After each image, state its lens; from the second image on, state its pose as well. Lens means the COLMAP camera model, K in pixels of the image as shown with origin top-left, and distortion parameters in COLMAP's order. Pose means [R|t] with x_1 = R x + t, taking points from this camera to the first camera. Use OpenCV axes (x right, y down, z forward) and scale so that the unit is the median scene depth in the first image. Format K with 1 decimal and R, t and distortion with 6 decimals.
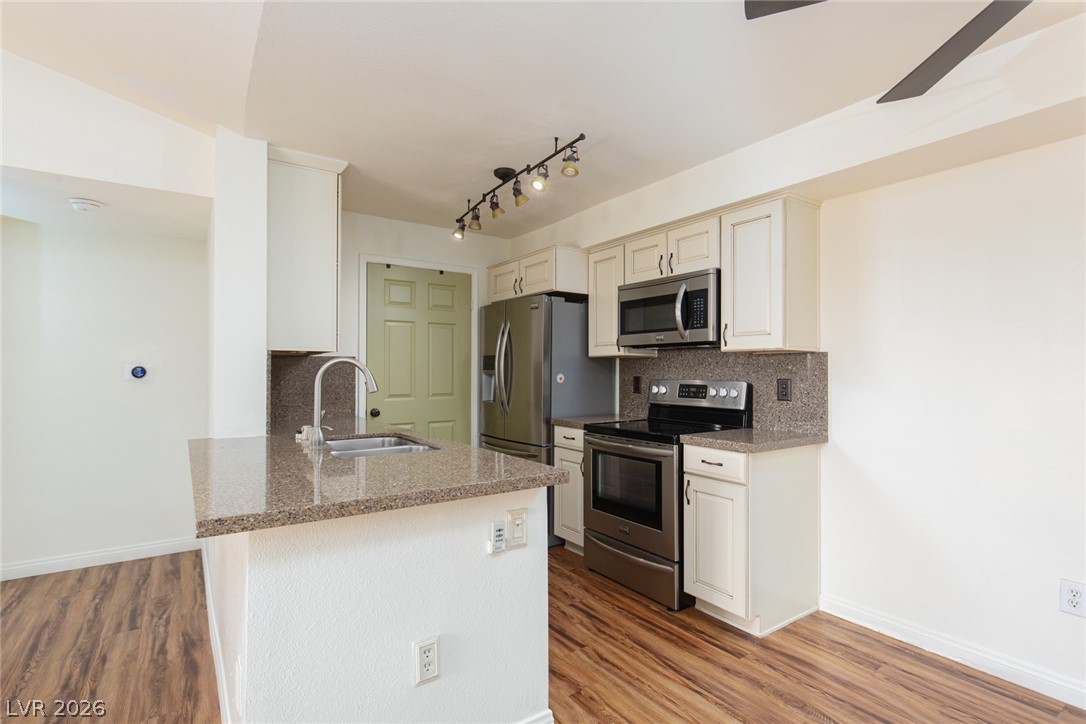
lens RADIAL K [[526.3, 0, 540.8], [0, 526.3, 367.7], [0, 0, 1]] dist [0.001149, 0.000170]
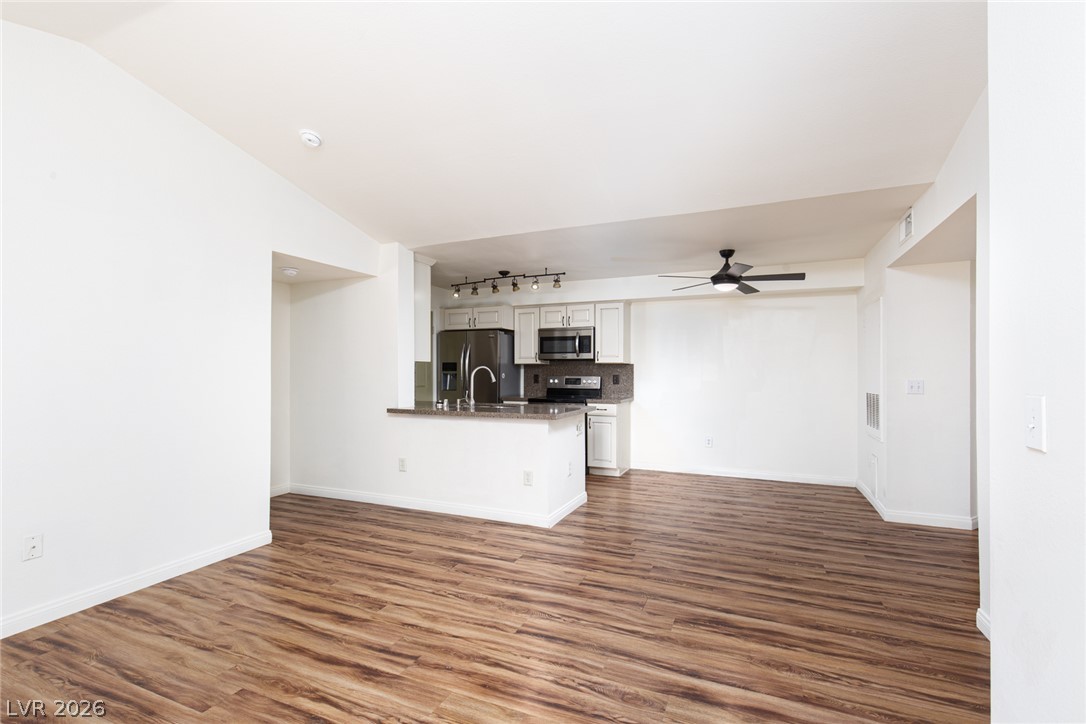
lens RADIAL K [[492.3, 0, 544.0], [0, 492.3, 366.0], [0, 0, 1]] dist [0.008581, -0.000582]
pose [[0.848770, 0.003990, 0.528748, -0.963573], [-0.001562, 0.999986, -0.005038, -0.006853], [-0.528760, 0.003451, 0.848764, -0.690109]]
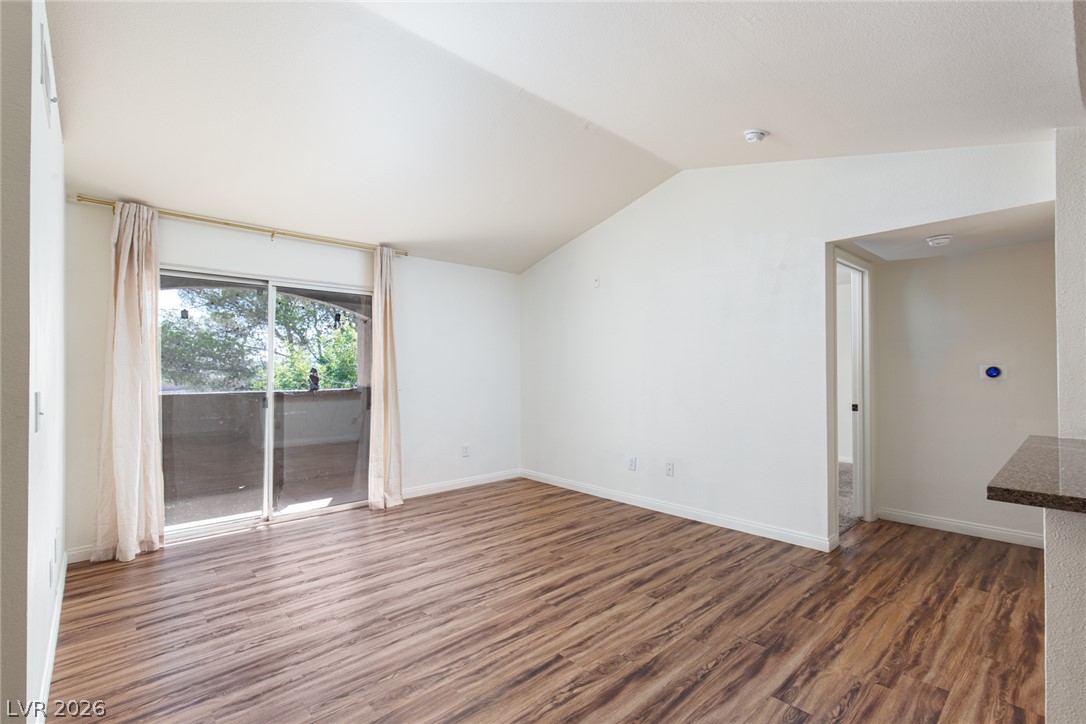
lens RADIAL K [[487.3, 0, 547.4], [0, 487.3, 369.1], [0, 0, 1]] dist [0.008034, -0.000856]
pose [[0.142120, -0.008790, -0.989810, 0.155263], [0.011842, 0.999904, -0.007179, -0.002782], [0.989779, -0.010701, 0.142210, -0.100346]]
